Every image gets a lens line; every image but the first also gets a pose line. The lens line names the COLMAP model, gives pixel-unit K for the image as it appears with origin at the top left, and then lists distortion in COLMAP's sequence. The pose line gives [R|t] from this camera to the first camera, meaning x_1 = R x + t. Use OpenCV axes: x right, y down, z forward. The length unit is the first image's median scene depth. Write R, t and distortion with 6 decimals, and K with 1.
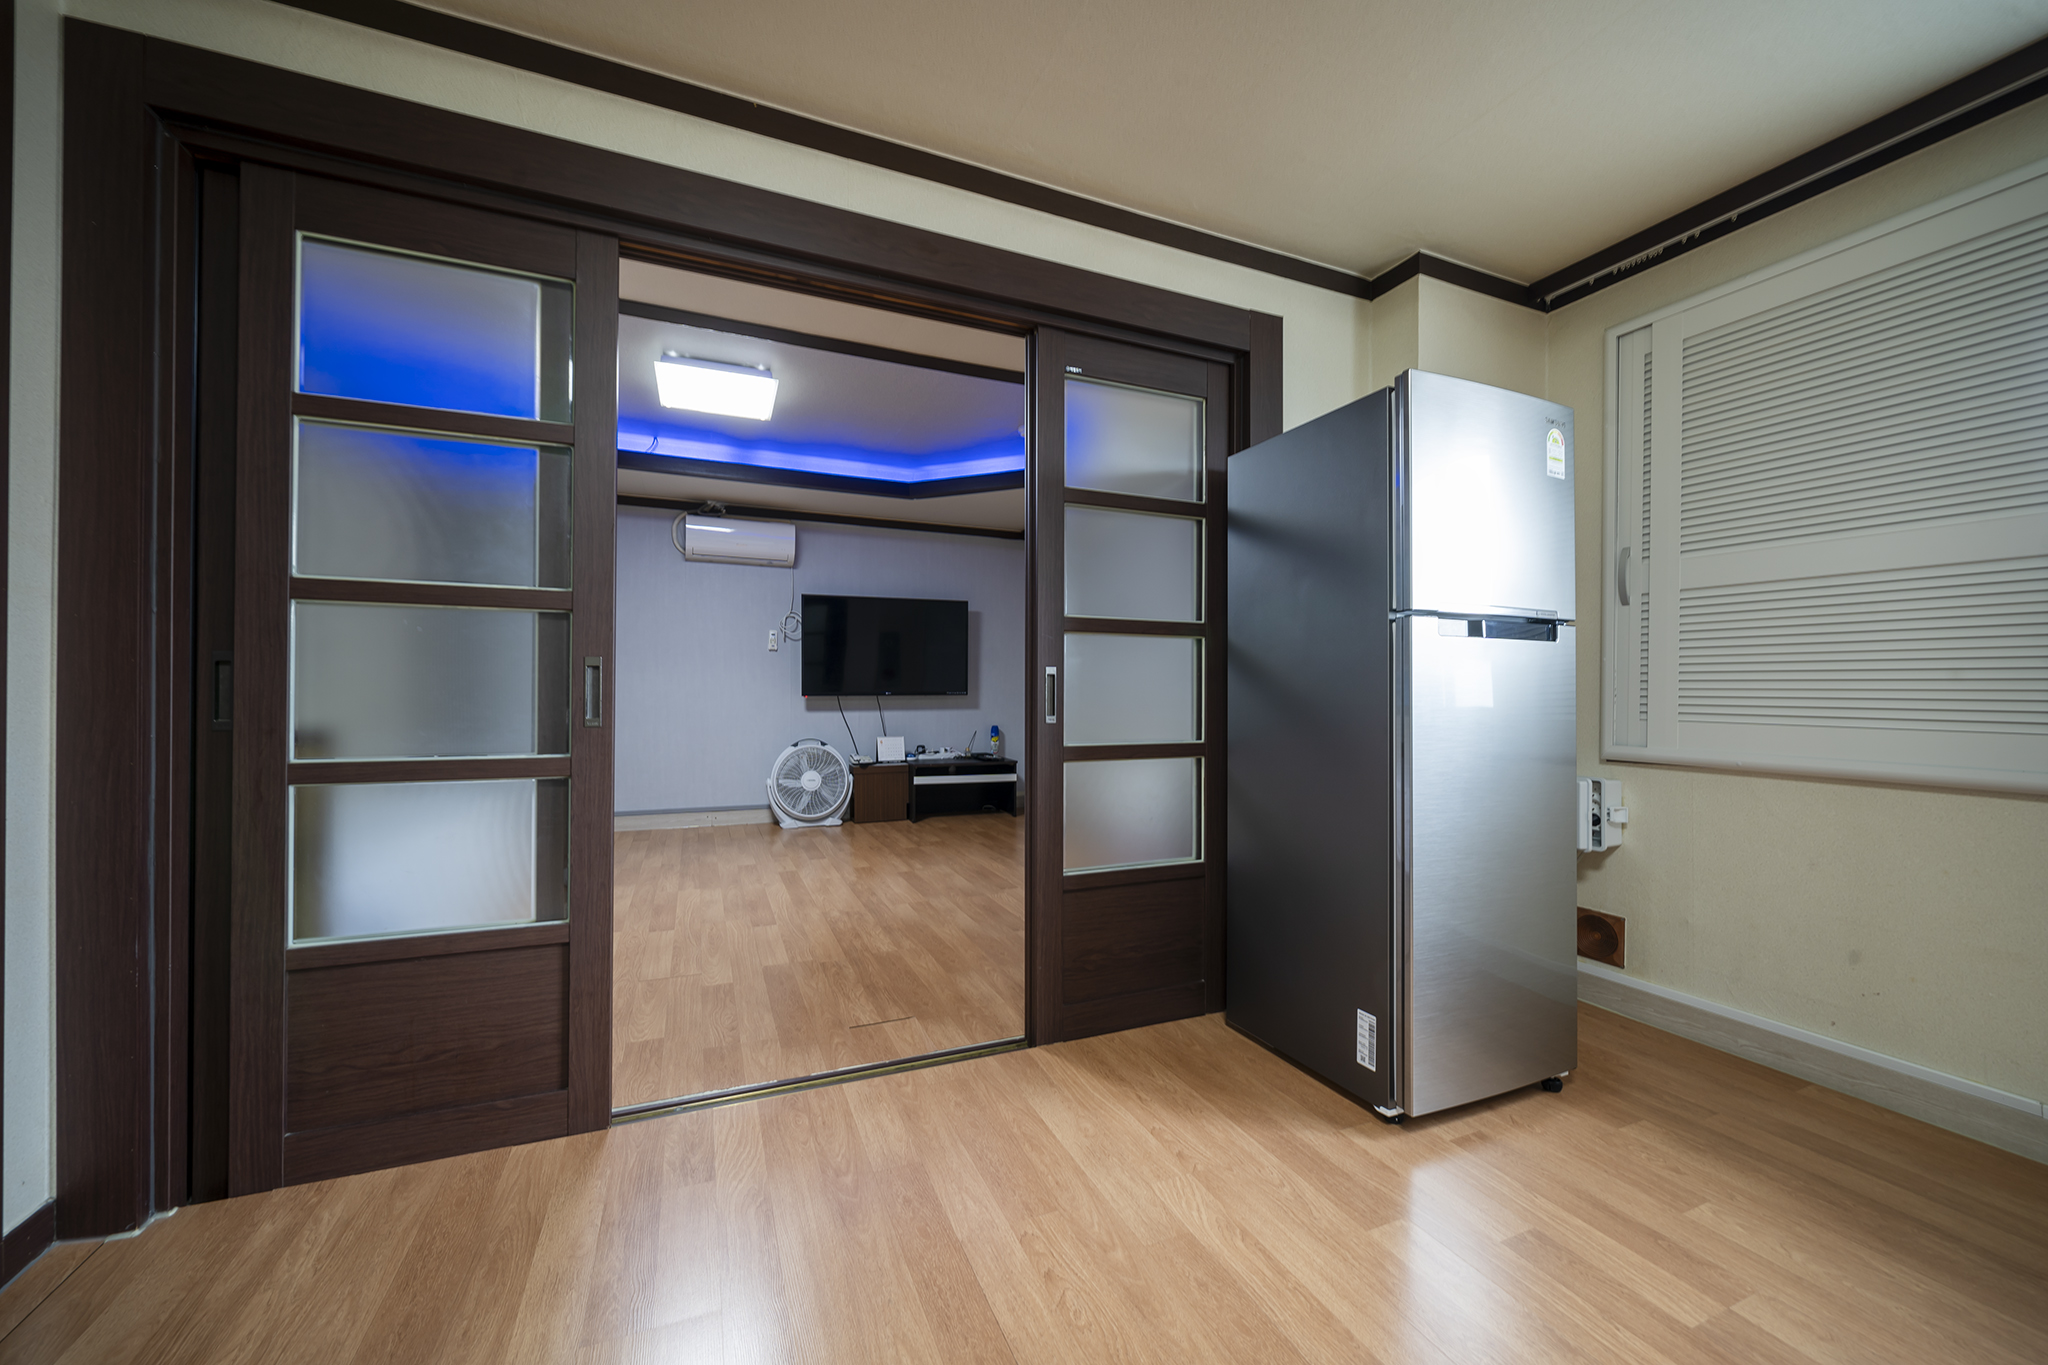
lens RADIAL K [[773.7, 0, 1015.2], [0, 773.7, 686.2], [0, 0, 1]] dist [-0.003137, 0.000002]
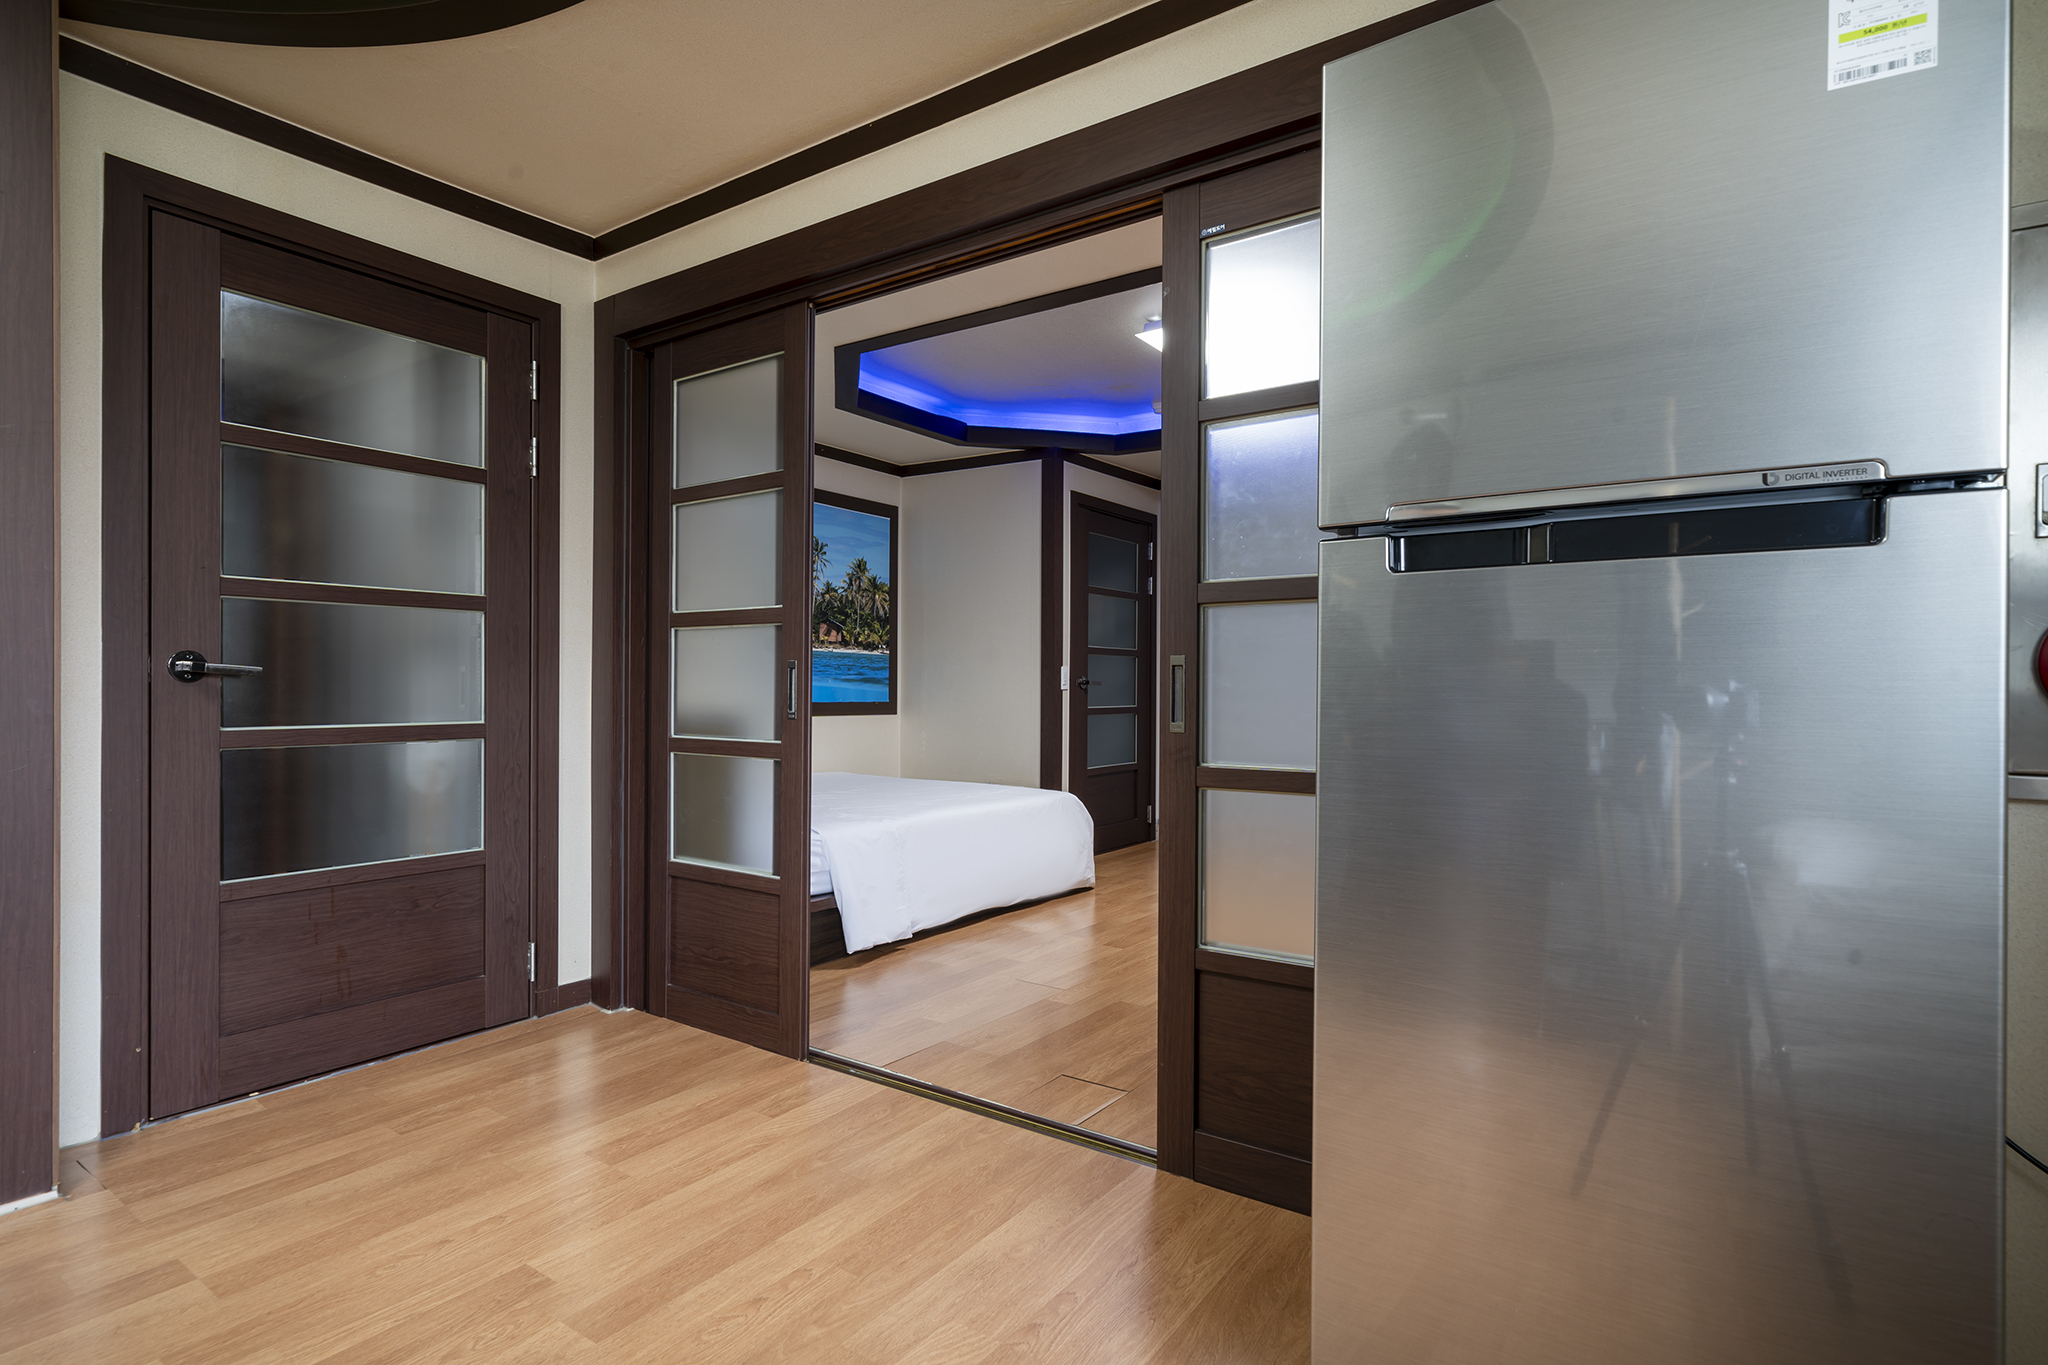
lens RADIAL K [[1018.6, 0, 1026.5], [0, 1018.6, 686.5], [0, 0, 1]] dist [0.004331, 0.000124]
pose [[0.537347, -0.004394, -0.843350, 1.010477], [0.001824, 0.999990, -0.004048, 0.009908], [0.843359, 0.000637, 0.537350, 0.474541]]
